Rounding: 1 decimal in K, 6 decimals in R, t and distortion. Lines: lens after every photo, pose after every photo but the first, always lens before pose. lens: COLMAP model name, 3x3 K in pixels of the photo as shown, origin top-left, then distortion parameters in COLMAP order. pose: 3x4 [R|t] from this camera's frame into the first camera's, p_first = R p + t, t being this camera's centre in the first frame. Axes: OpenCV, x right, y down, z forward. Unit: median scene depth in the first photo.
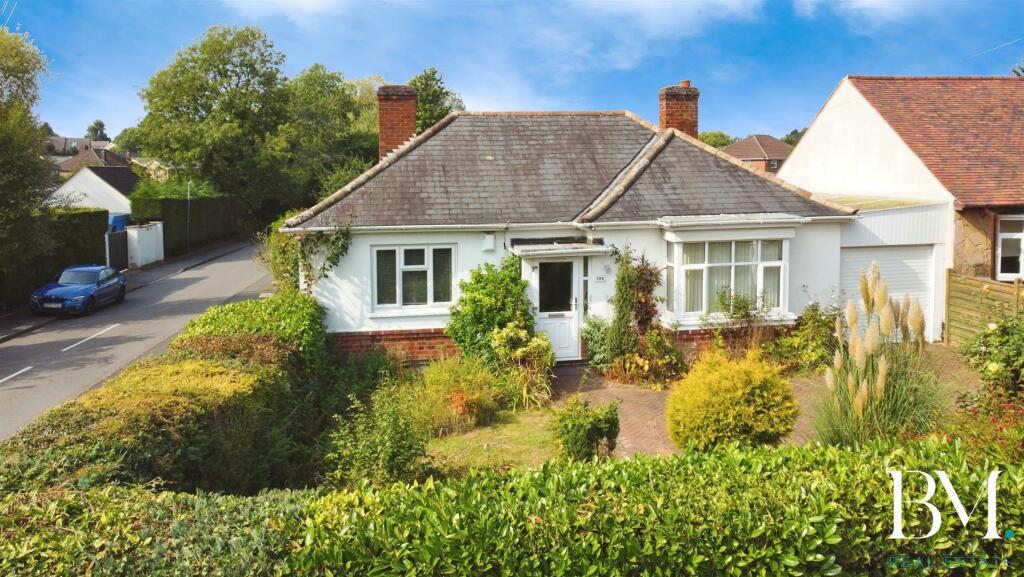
lens RADIAL K [[768.1, 0, 513.5], [0, 768.1, 247.0], [0, 0, 1]] dist [-0.004040, 0.000360]
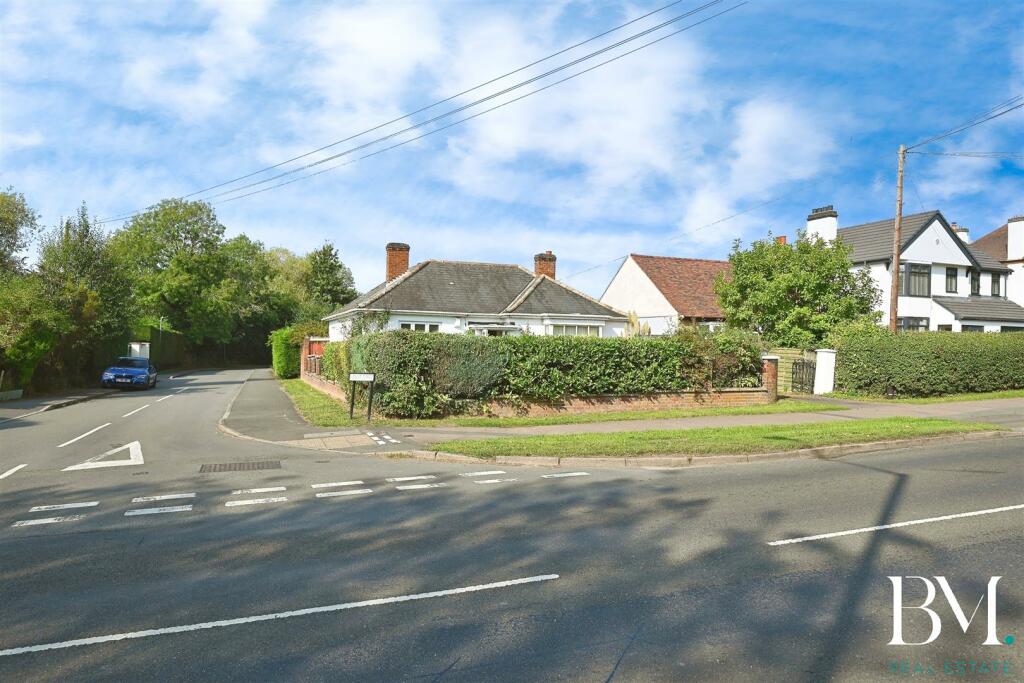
lens RADIAL K [[658.5, 0, 512.0], [0, 658.5, 341.5], [0, 0, 1]] dist [-0.001077, 0.022603]
pose [[0.977215, 0.031750, 0.209864, -0.250188], [-0.010225, 0.994643, -0.102866, 0.216338], [-0.212006, 0.098376, 0.972304, -0.672620]]
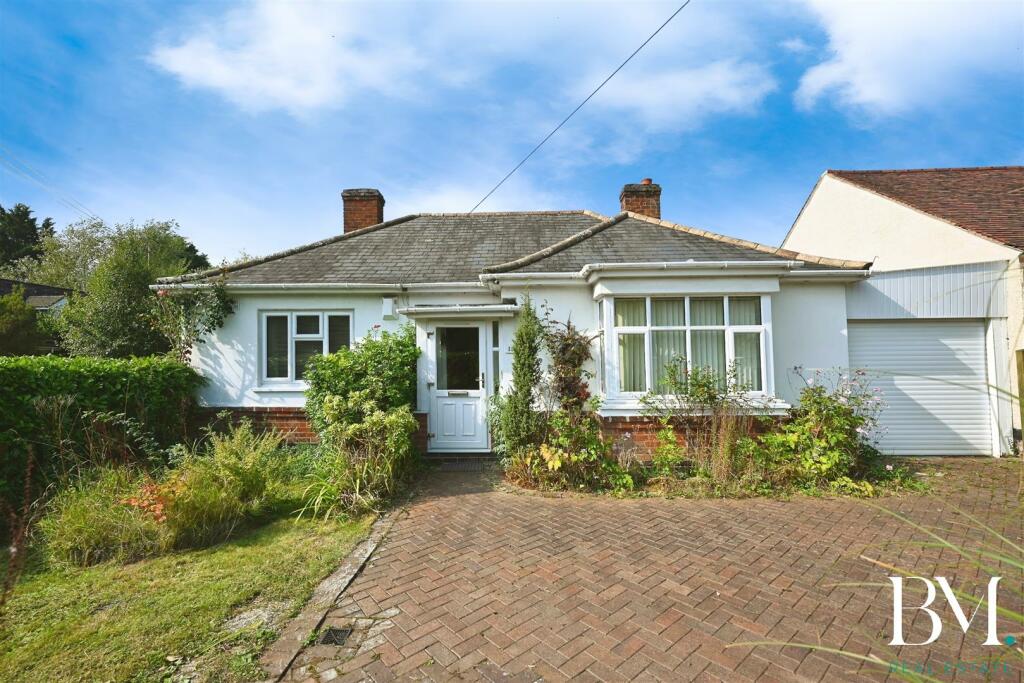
lens RADIAL K [[440.1, 0, 498.2], [0, 440.1, 337.0], [0, 0, 1]] dist [0.001415, 0.000126]
pose [[0.979330, -0.002857, -0.202250, 0.190571], [-0.025767, 0.989992, -0.138755, 0.092440], [0.200622, 0.141098, 0.969455, 0.549570]]
